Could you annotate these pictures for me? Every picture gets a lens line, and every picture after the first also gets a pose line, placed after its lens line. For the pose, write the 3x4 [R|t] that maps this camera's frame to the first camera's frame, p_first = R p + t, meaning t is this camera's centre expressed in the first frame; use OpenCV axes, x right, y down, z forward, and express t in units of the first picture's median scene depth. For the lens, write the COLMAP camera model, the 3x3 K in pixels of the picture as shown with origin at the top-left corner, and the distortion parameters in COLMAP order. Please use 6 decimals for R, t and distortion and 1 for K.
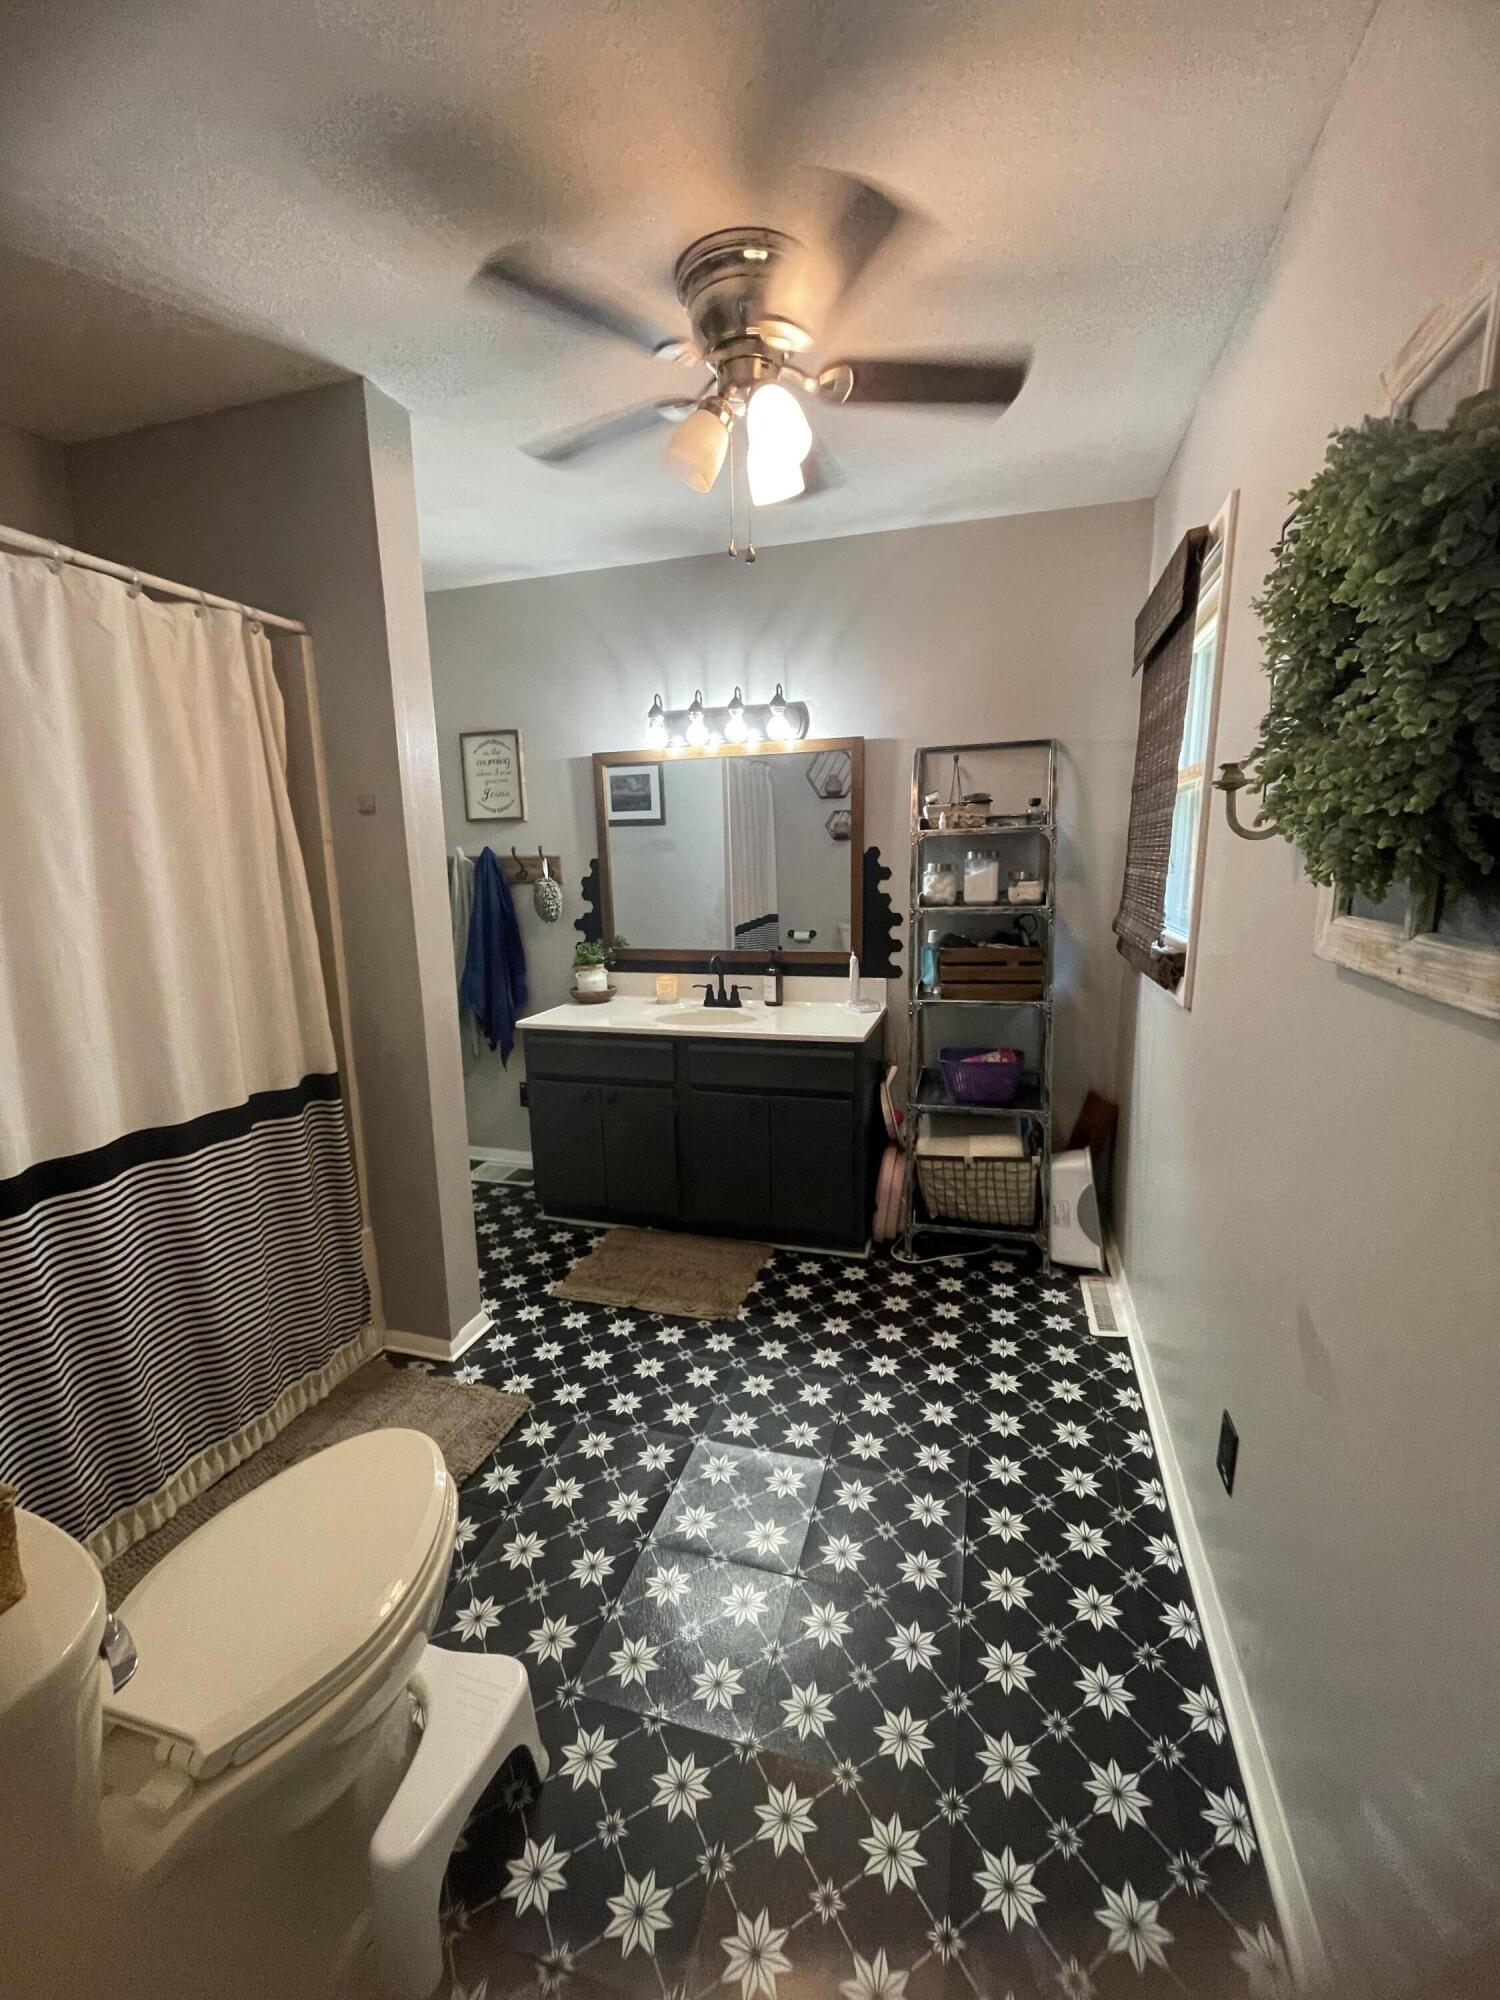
lens RADIAL K [[807.1, 0, 749.6], [0, 807.1, 1008.4], [0, 0, 1]] dist [-0.002572, -0.000535]
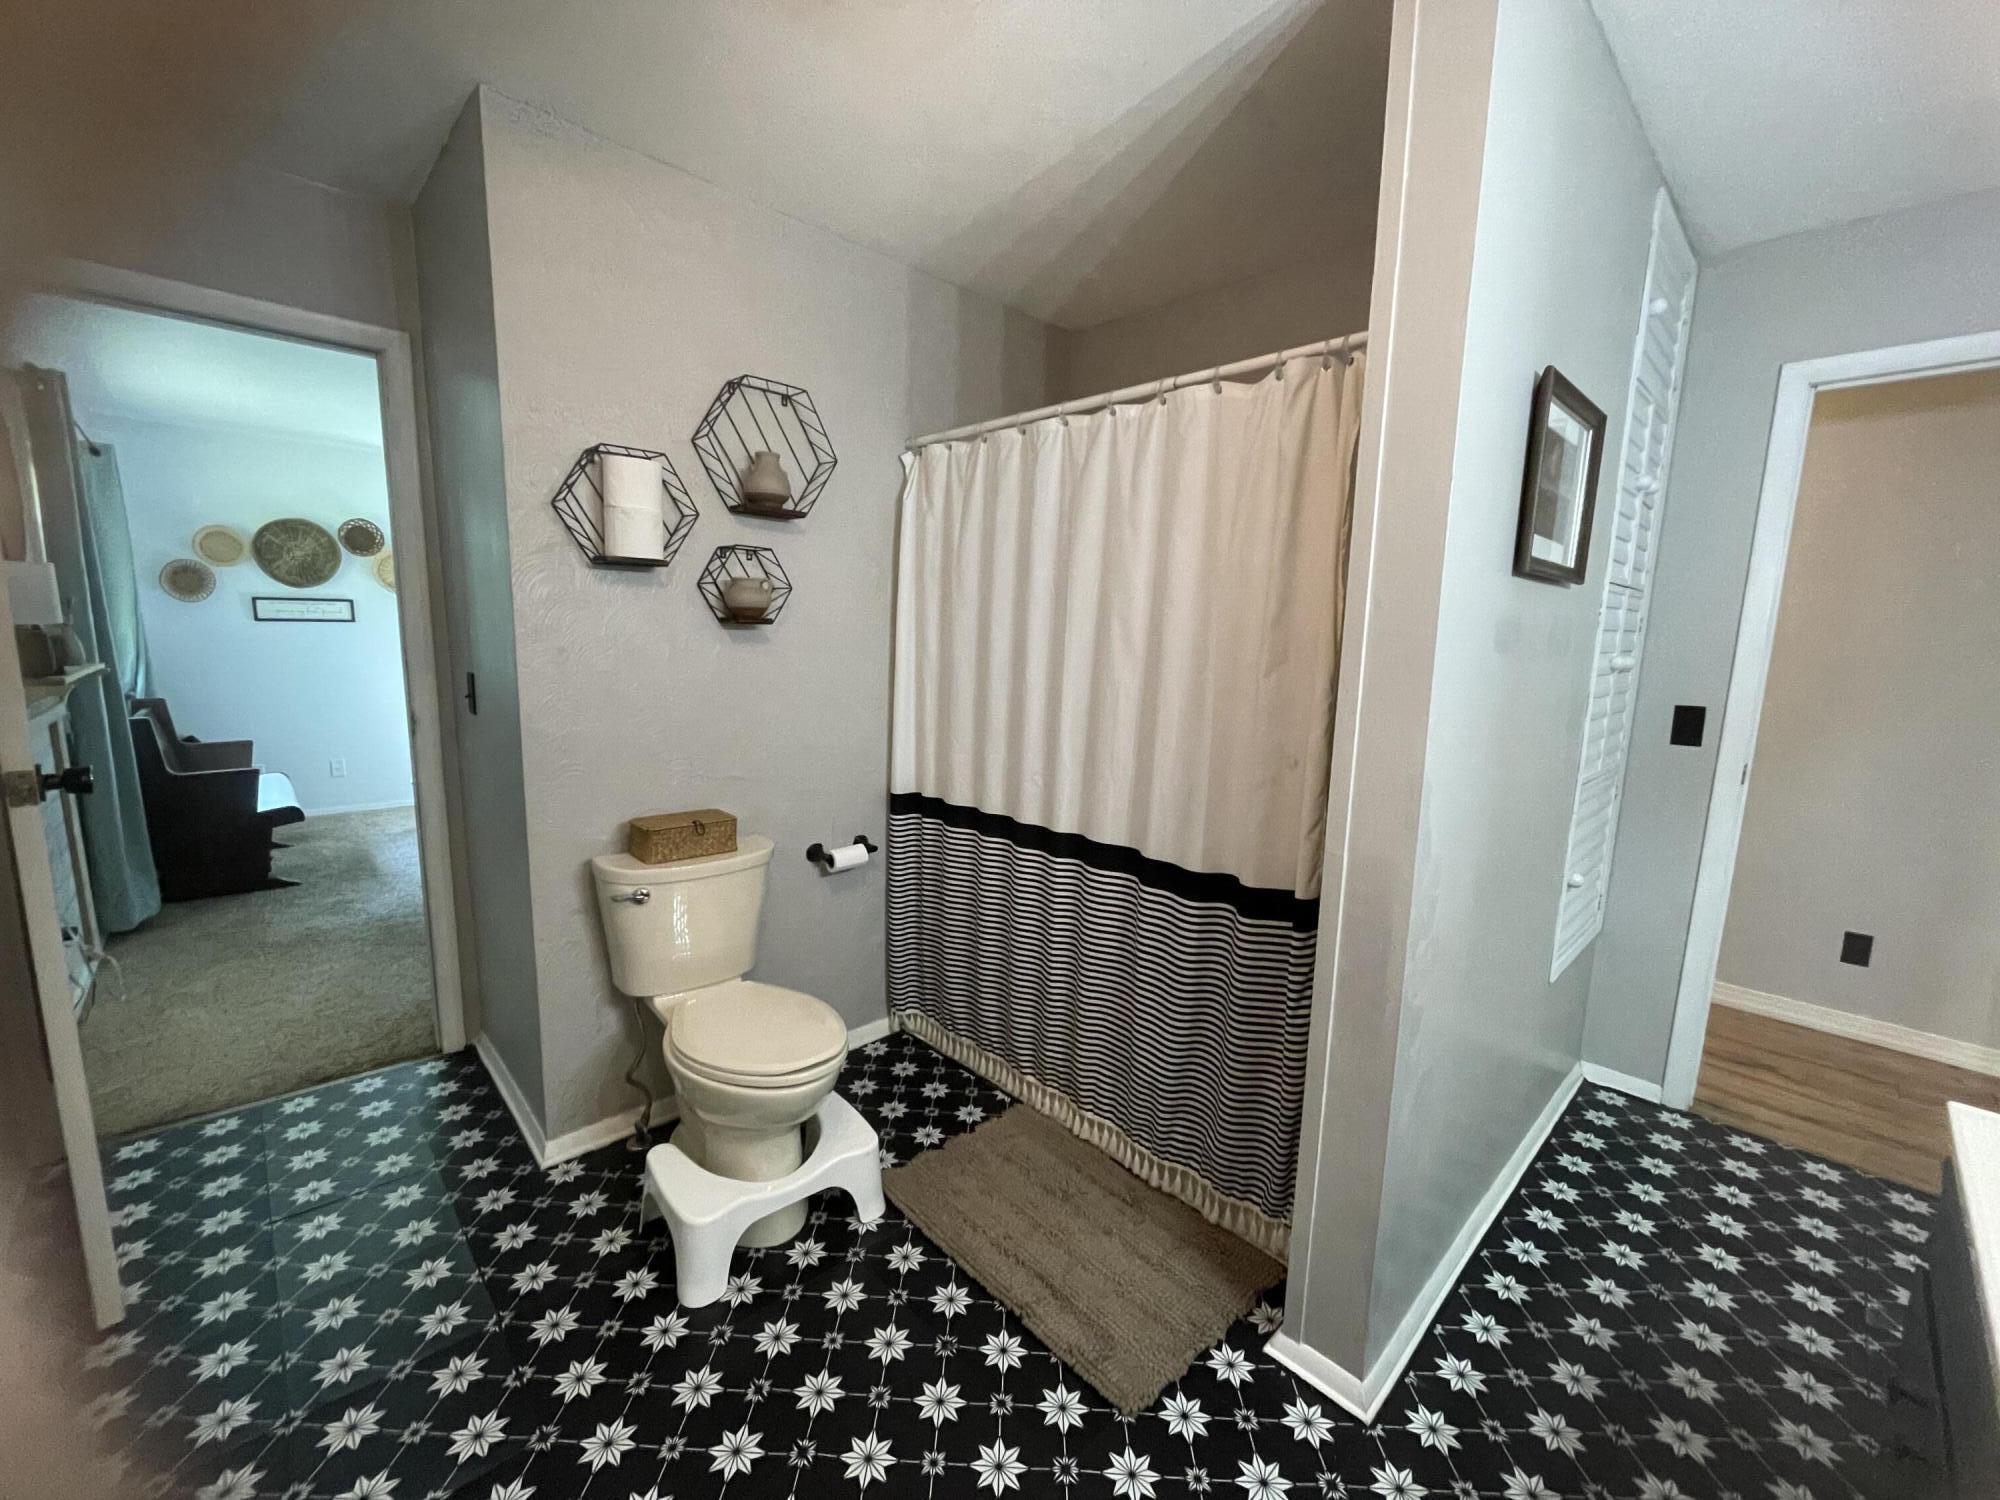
lens RADIAL K [[807.1, 0, 993.9], [0, 807.1, 752.4], [0, 0, 1]] dist [-0.002572, -0.000535]
pose [[-0.498914, 0.131156, -0.856670, 0.339254], [-0.181533, 0.950739, 0.251280, -0.227654], [0.847426, 0.280880, -0.450527, 1.175677]]
